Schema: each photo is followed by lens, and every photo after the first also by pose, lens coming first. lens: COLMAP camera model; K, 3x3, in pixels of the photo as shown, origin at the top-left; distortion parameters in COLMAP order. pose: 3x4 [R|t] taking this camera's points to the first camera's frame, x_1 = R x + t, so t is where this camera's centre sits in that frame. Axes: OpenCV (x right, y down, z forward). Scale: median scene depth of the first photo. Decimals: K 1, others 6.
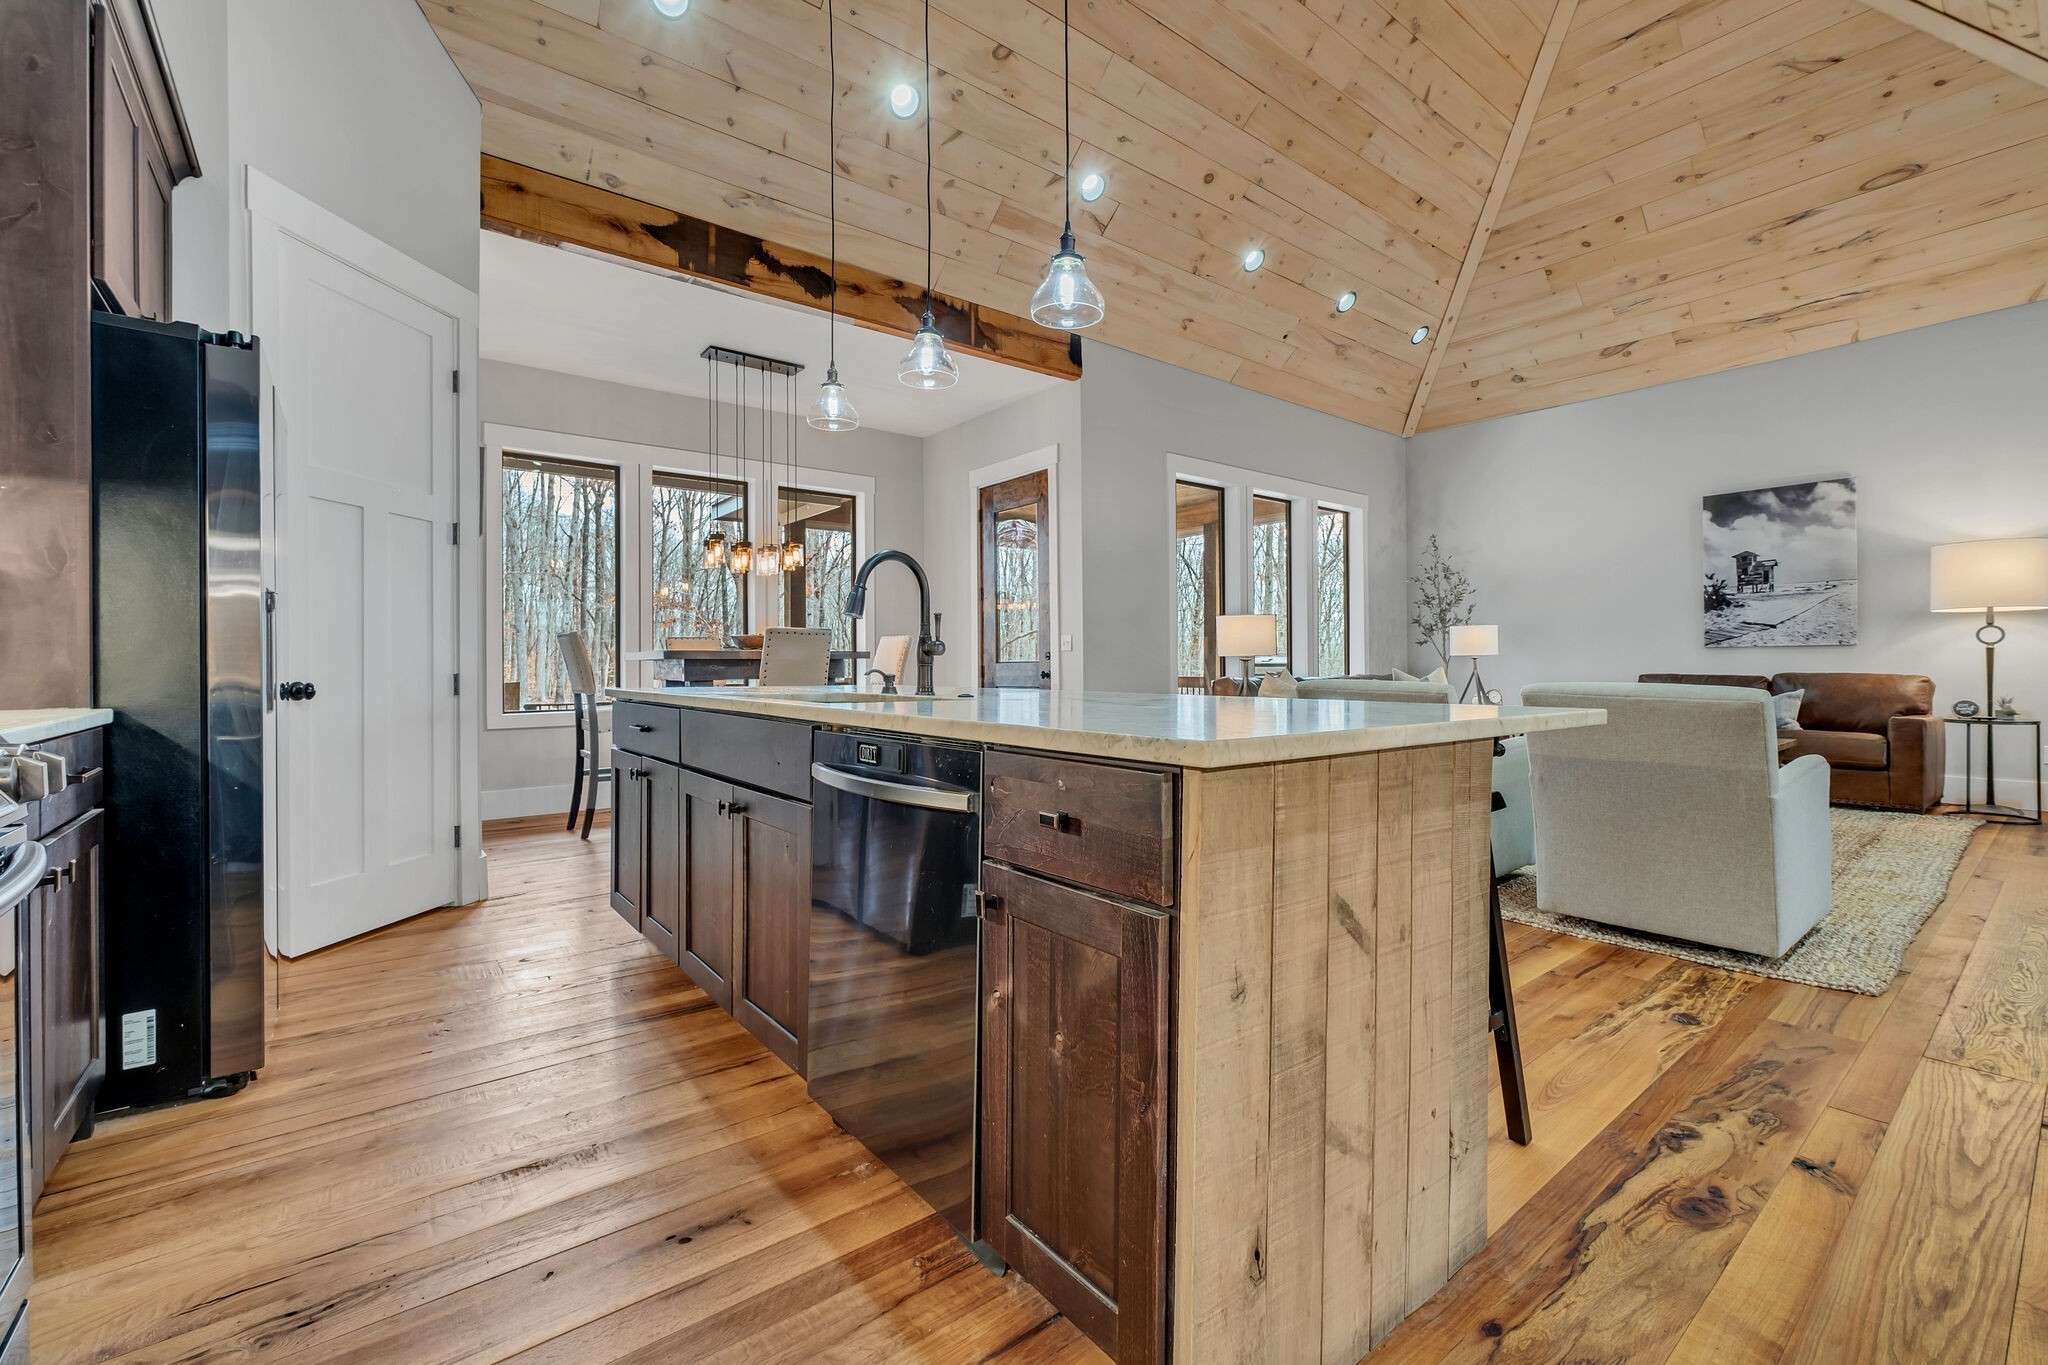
lens RADIAL K [[862.4, 0, 1076.0], [0, 862.4, 667.7], [0, 0, 1]] dist [-0.004919, 0.003164]
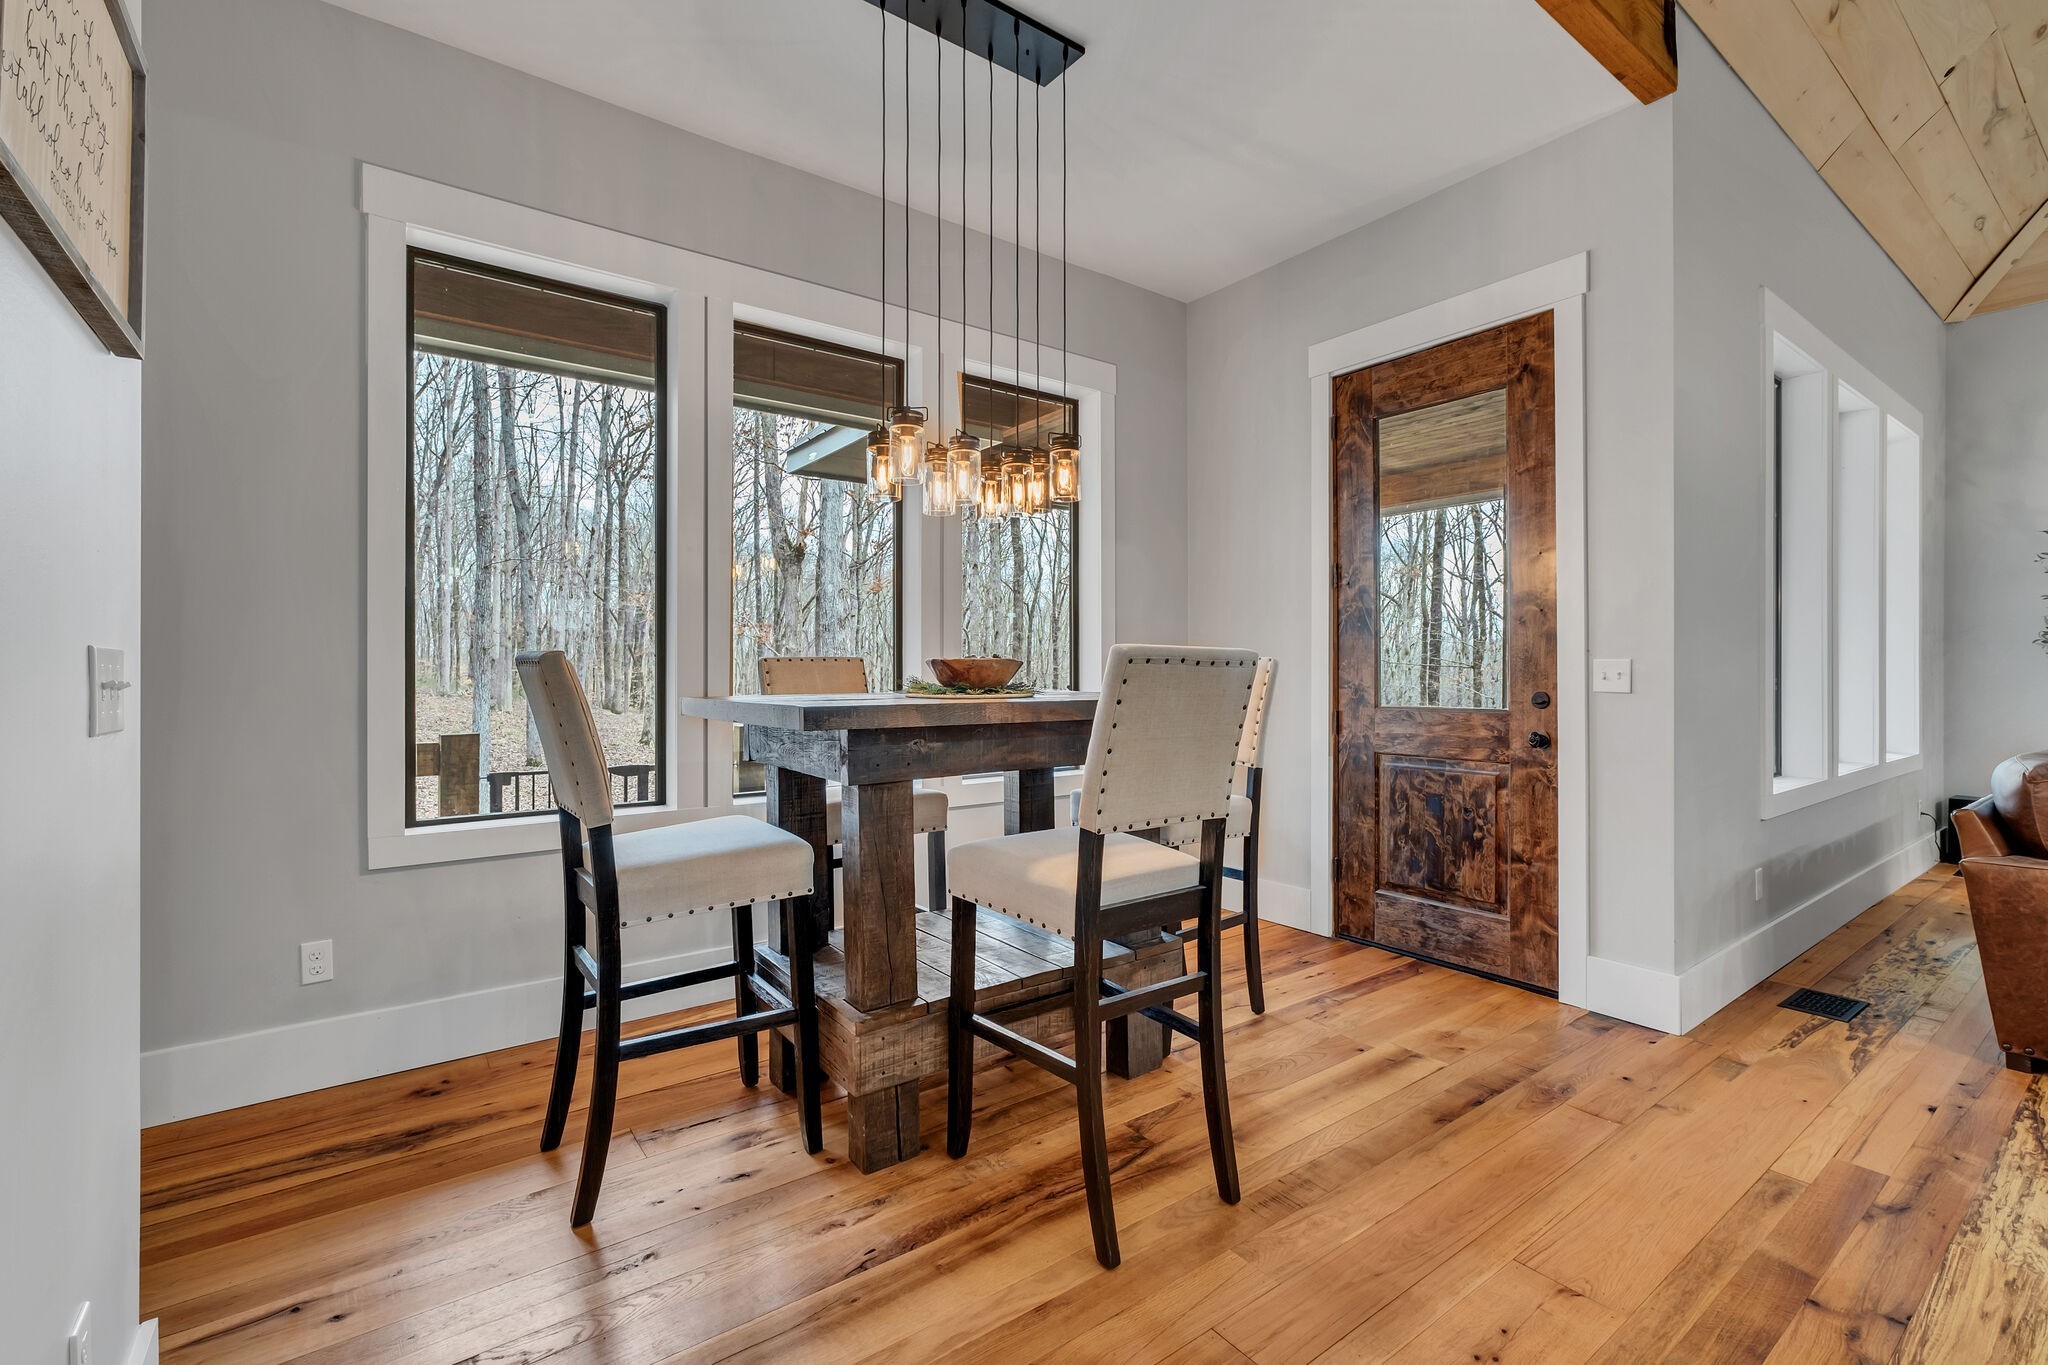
lens RADIAL K [[867.8, 0, 1087.1], [0, 867.8, 674.4], [0, 0, 1]] dist [-0.000414, 0.002038]
pose [[0.999880, 0.007151, -0.013752, -0.292386], [-0.007110, 0.999970, 0.003067, -0.029815], [0.013774, -0.002969, 0.999901, 0.526146]]
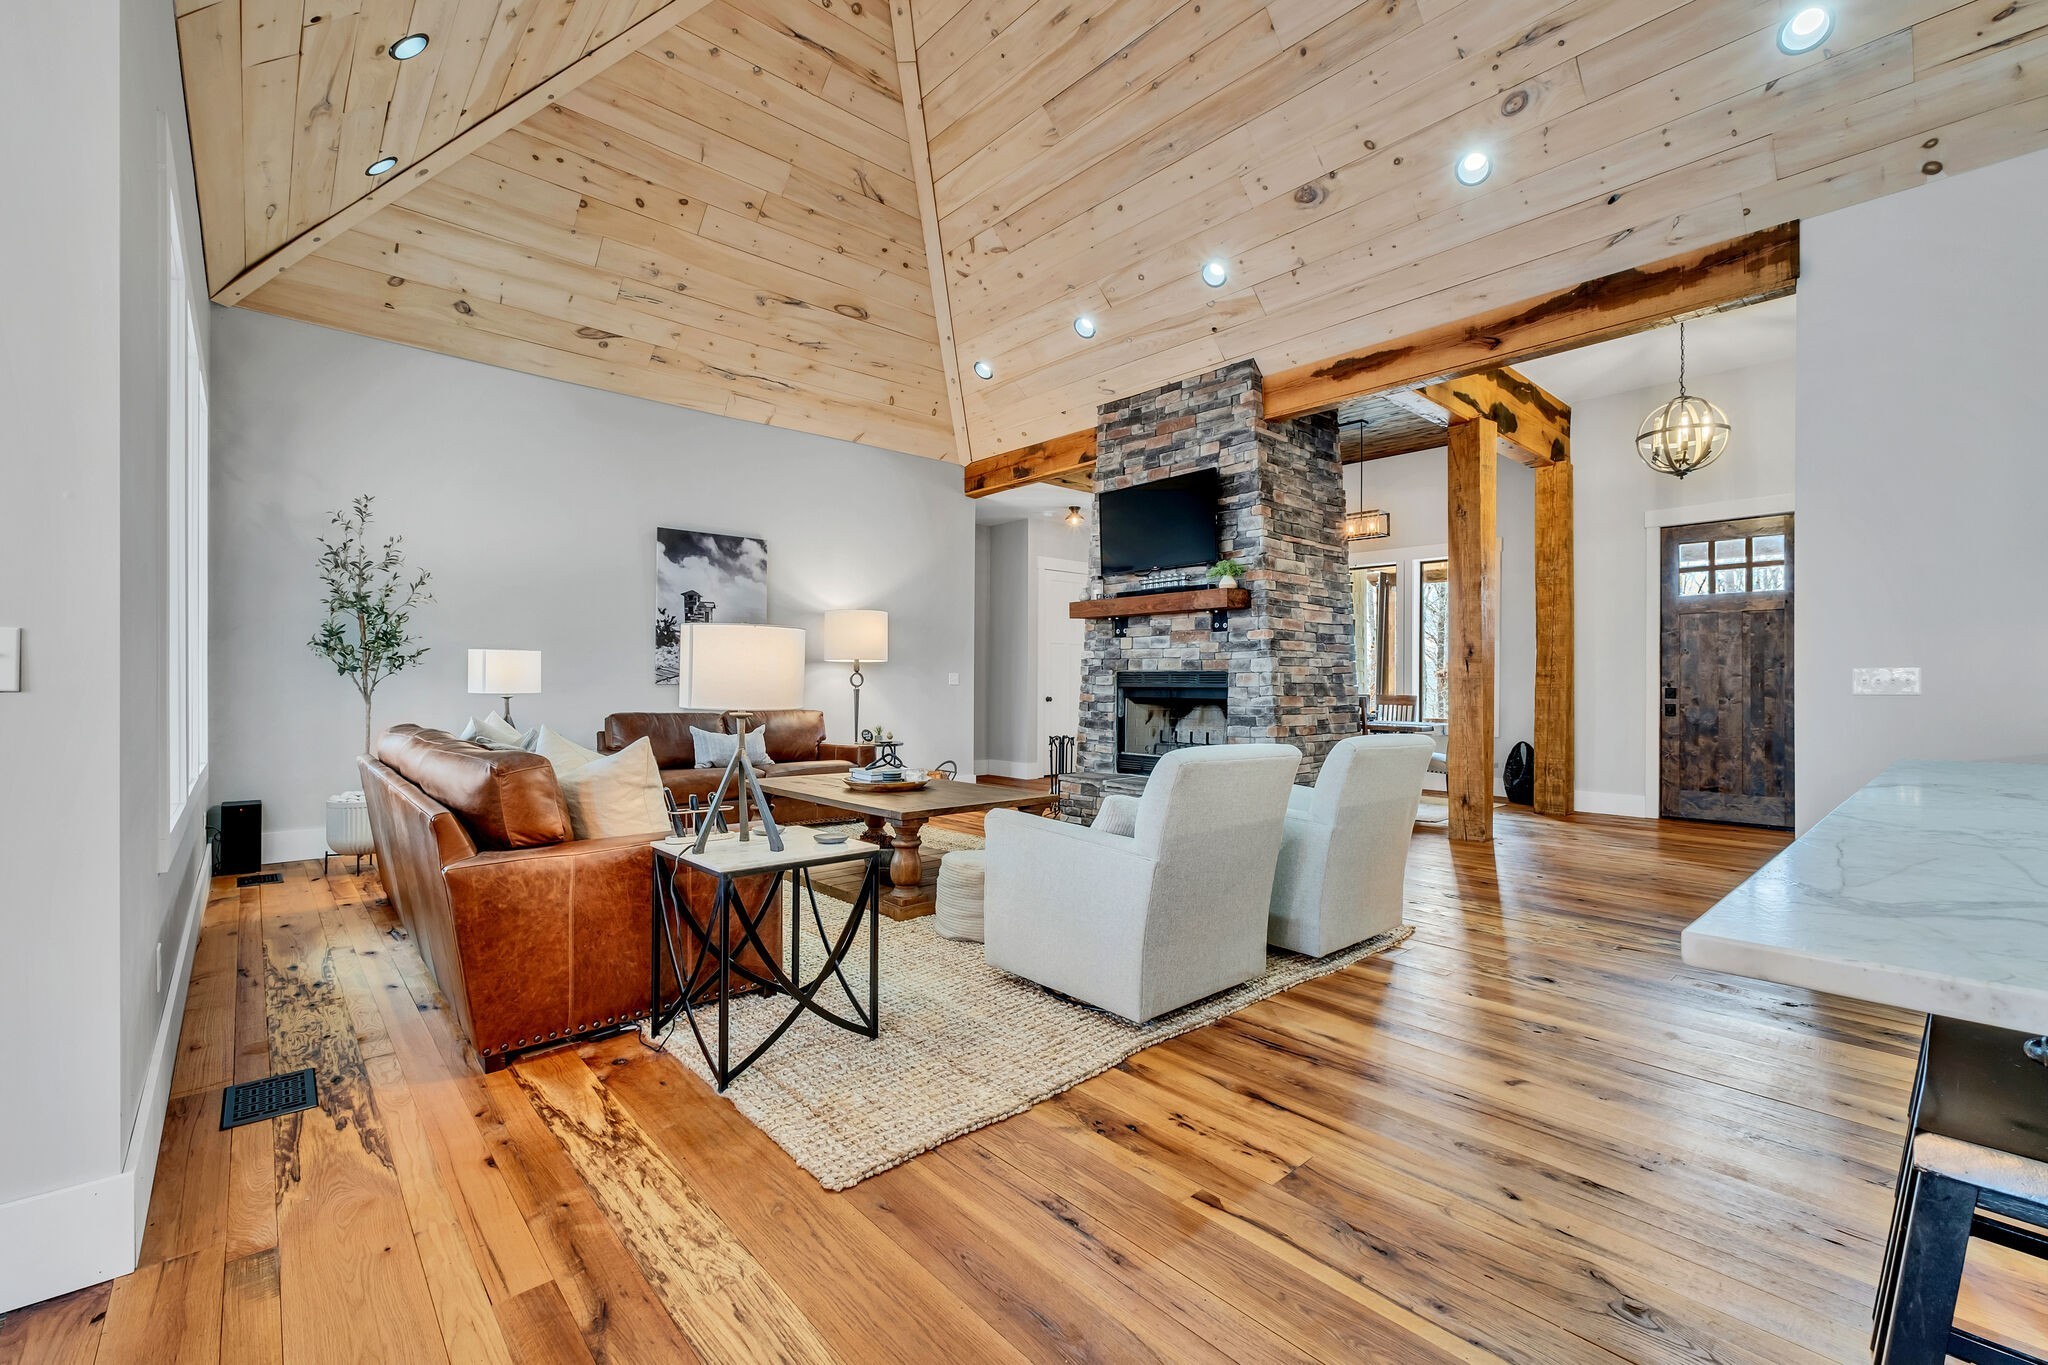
lens RADIAL K [[862.4, 0, 986.3], [0, 862.4, 686.7], [0, 0, 1]] dist [-0.004919, 0.003164]
pose [[-0.011156, 0.000775, 0.999937, -0.259318], [0.000621, 1.000000, -0.000768, -0.022249], [-0.999938, 0.000612, -0.011157, 0.708606]]
